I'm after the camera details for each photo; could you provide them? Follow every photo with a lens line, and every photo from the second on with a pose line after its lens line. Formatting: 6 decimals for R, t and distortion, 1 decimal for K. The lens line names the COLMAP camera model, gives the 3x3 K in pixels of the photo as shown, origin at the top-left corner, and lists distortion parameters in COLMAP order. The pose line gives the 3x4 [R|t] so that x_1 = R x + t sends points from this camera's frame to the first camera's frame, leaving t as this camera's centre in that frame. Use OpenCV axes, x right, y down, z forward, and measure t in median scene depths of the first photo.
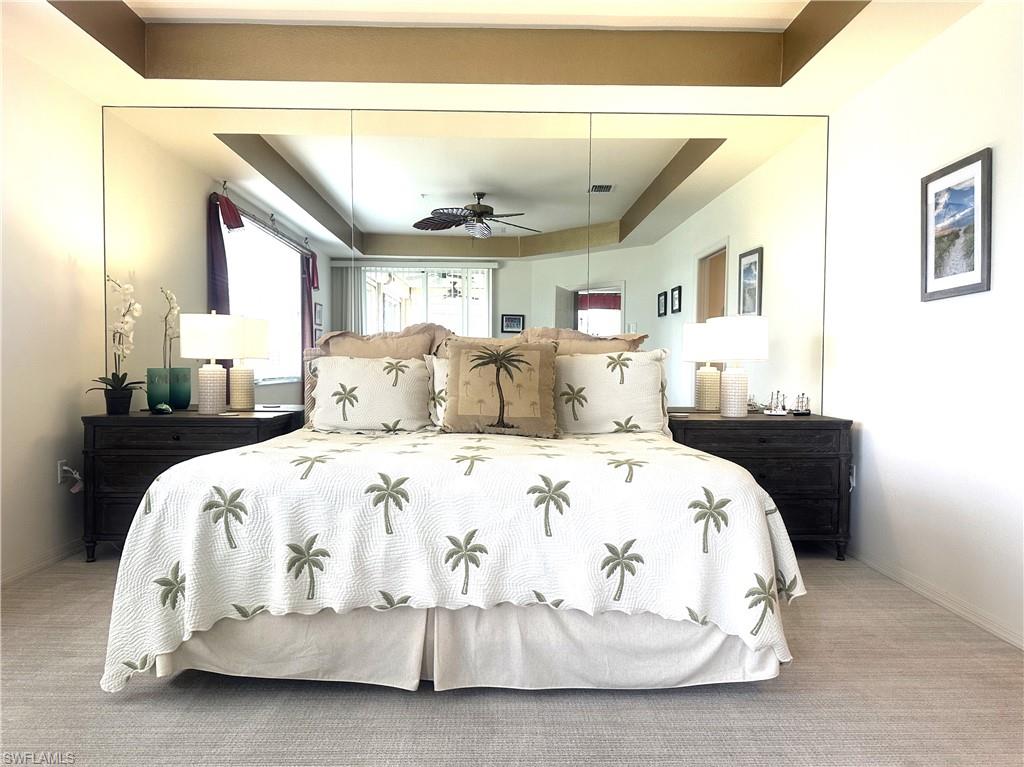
lens RADIAL K [[642.2, 0, 512.0], [0, 642.2, 383.5], [0, 0, 1]] dist [0.086180, -0.094142]
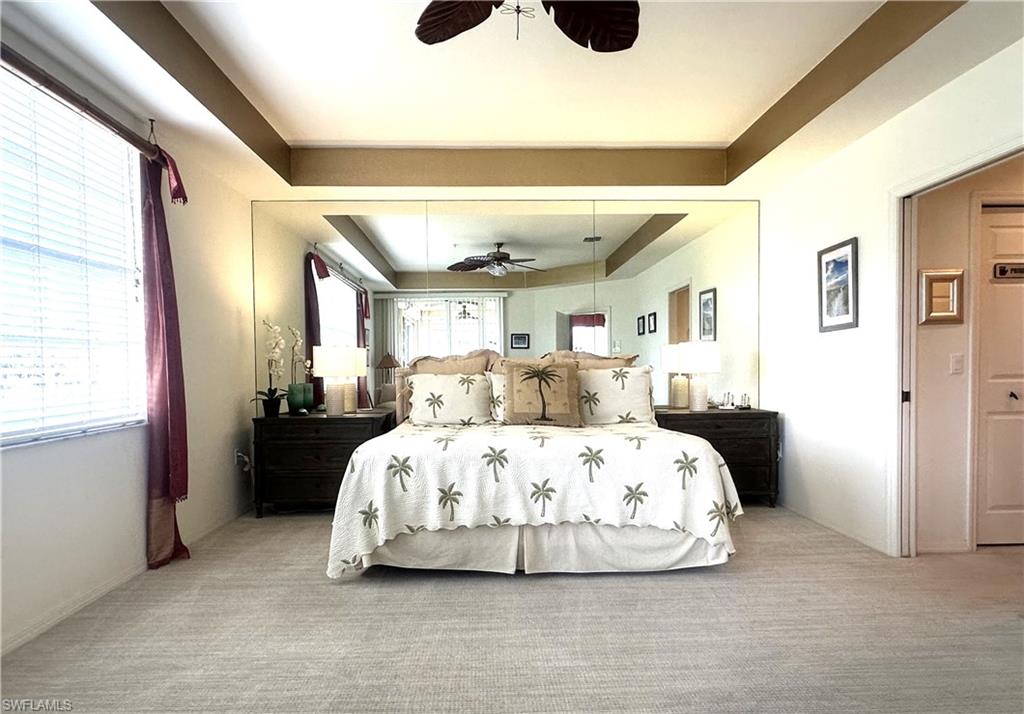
lens RADIAL K [[558.6, 0, 510.2], [0, 558.6, 385.7], [0, 0, 1]] dist [0.004500, 0.000681]
pose [[0.999827, -0.016828, 0.007979, -0.099026], [0.016872, 0.999843, -0.005477, -0.005909], [-0.007886, 0.005611, 0.999953, -0.277793]]
